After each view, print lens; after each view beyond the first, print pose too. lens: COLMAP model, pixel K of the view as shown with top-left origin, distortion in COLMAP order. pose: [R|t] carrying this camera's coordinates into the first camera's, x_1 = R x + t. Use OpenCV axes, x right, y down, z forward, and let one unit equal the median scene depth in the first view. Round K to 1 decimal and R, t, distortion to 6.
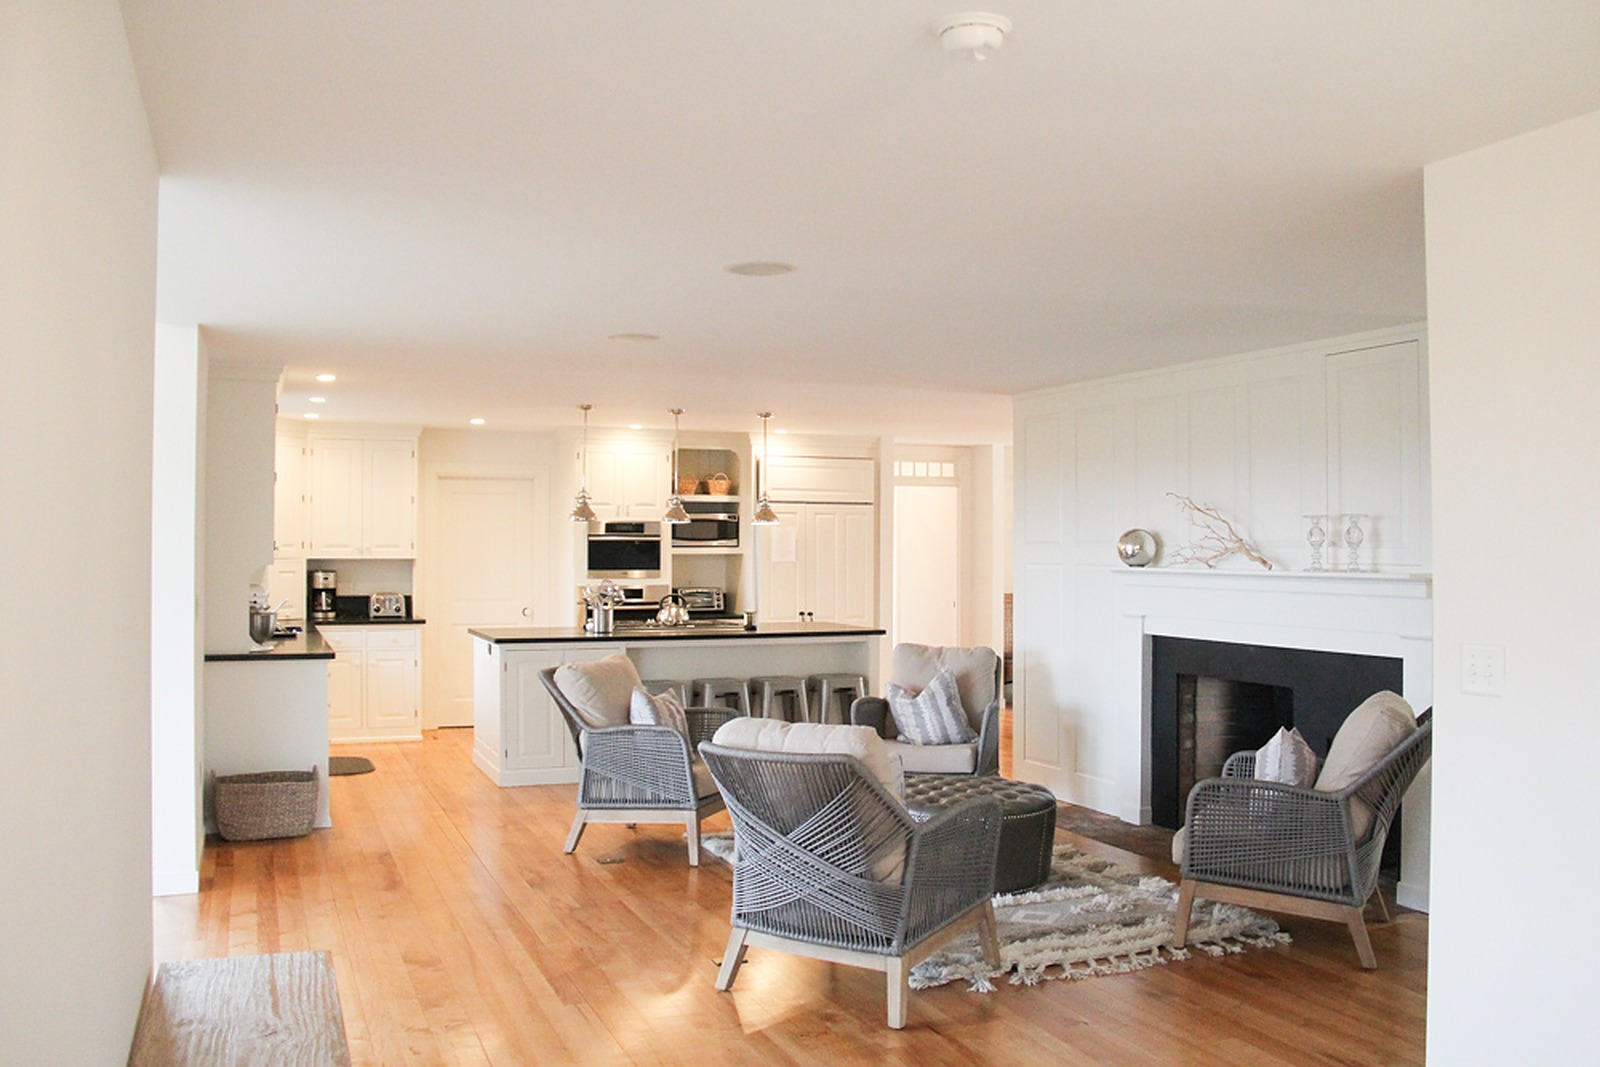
lens RADIAL K [[1366.9, 0, 799.5], [0, 1366.9, 518.9], [0, 0, 1]] dist [-0.155757, 0.150630]
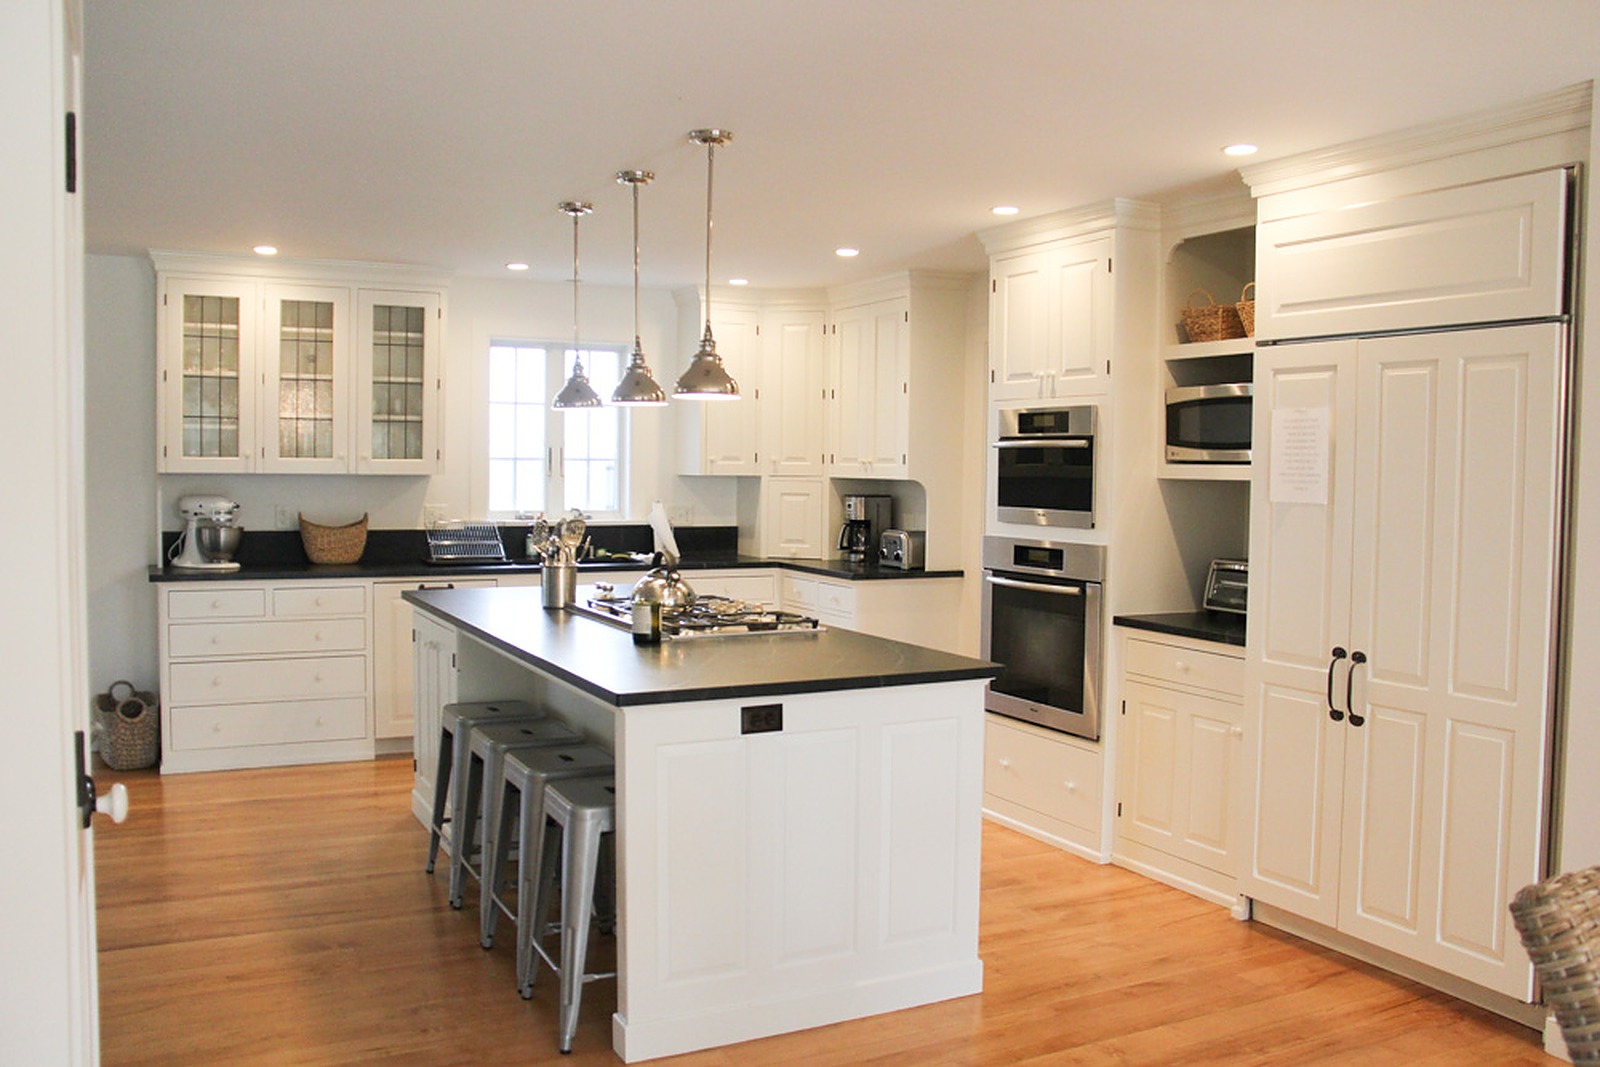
lens RADIAL K [[1366.9, 0, 799.5], [0, 1366.9, 518.9], [0, 0, 1]] dist [-0.155757, 0.150630]
pose [[0.078492, 0.040202, -0.996104, 0.347096], [0.008022, 0.999129, 0.040956, 0.020425], [0.996882, -0.011205, 0.078101, 0.869913]]
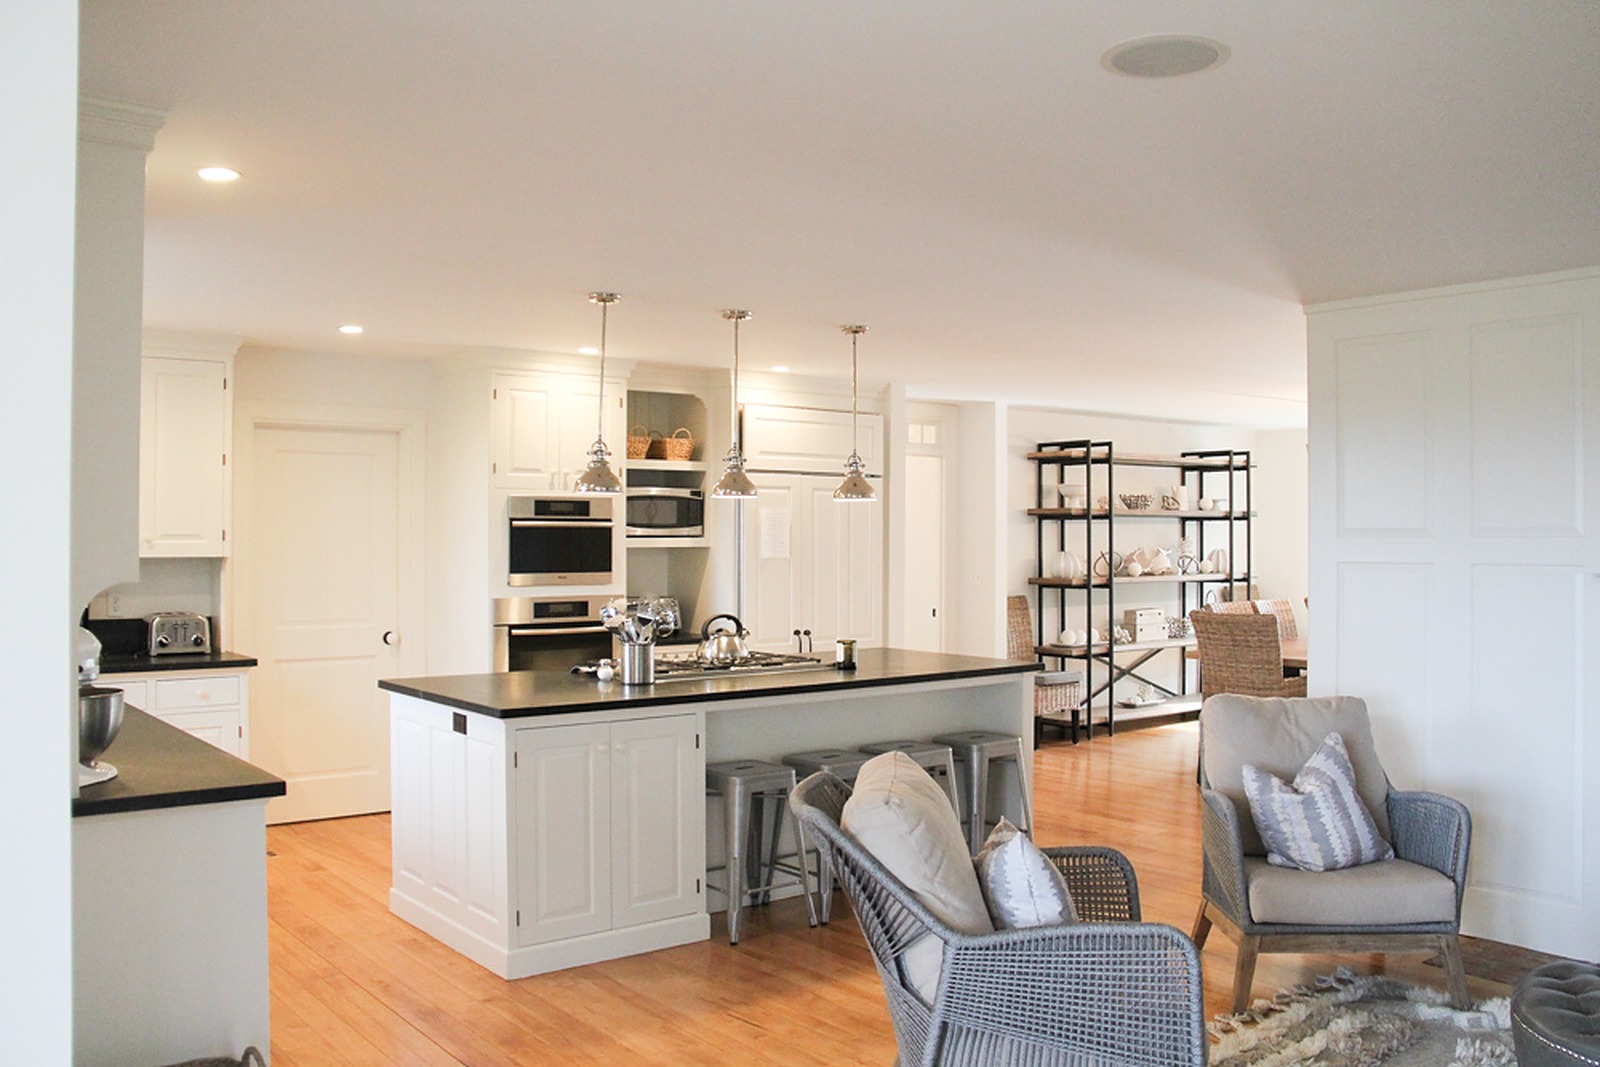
lens RADIAL K [[1366.9, 0, 799.5], [0, 1366.9, 518.9], [0, 0, 1]] dist [-0.155757, 0.150630]
pose [[0.961310, 0.002611, 0.275458, -0.196775], [-0.004765, 0.999963, 0.007151, 0.006753], [-0.275429, -0.008187, 0.961286, 0.345695]]
